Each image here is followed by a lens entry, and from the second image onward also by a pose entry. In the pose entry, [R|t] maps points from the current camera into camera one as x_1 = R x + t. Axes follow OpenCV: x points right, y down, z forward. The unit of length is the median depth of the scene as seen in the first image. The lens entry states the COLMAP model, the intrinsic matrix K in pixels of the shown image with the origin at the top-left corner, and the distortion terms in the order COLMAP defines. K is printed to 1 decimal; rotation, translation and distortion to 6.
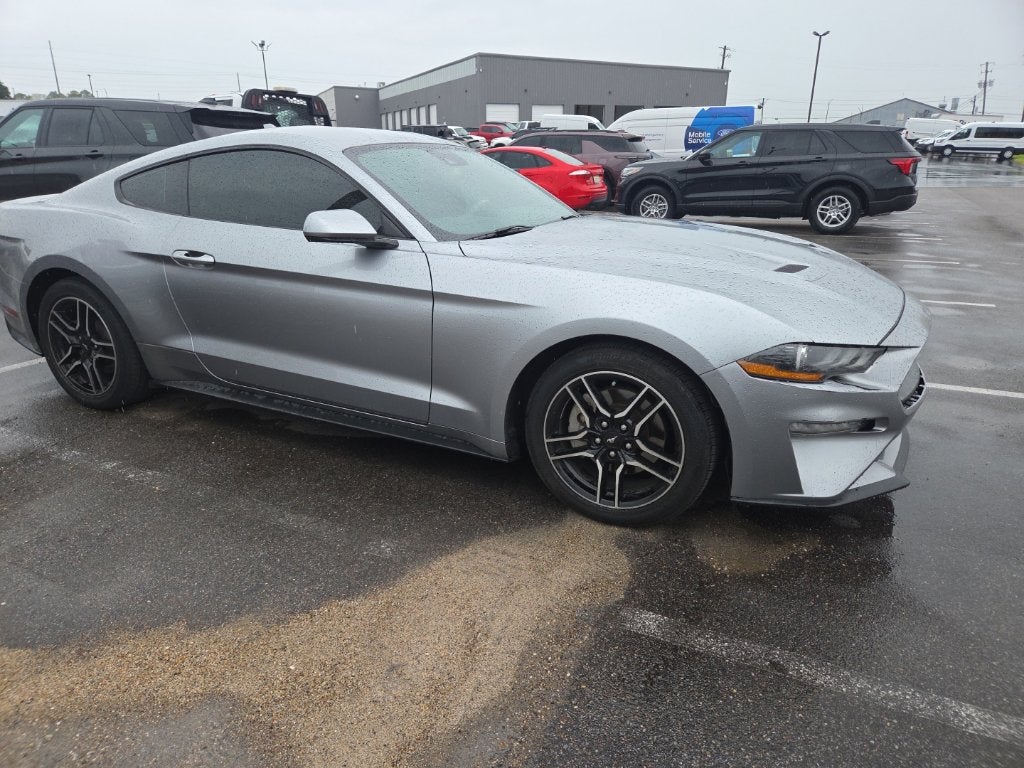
lens RADIAL K [[682.6, 0, 508.1], [0, 682.6, 382.8], [0, 0, 1]] dist [0.067088, -0.056902]
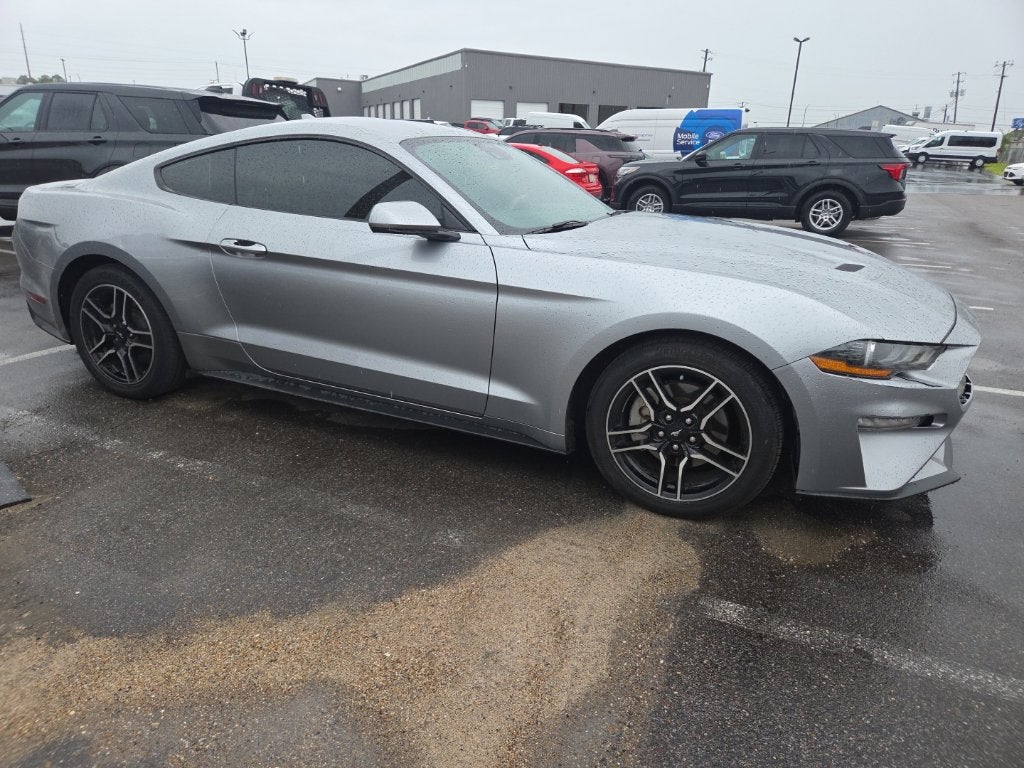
lens RADIAL K [[682.6, 0, 508.1], [0, 682.6, 382.8], [0, 0, 1]] dist [0.067088, -0.056902]
pose [[0.999193, 0.011493, 0.038485, -0.129070], [-0.011637, 0.999926, 0.003526, 0.007522], [-0.038442, -0.003971, 0.999253, -0.006127]]
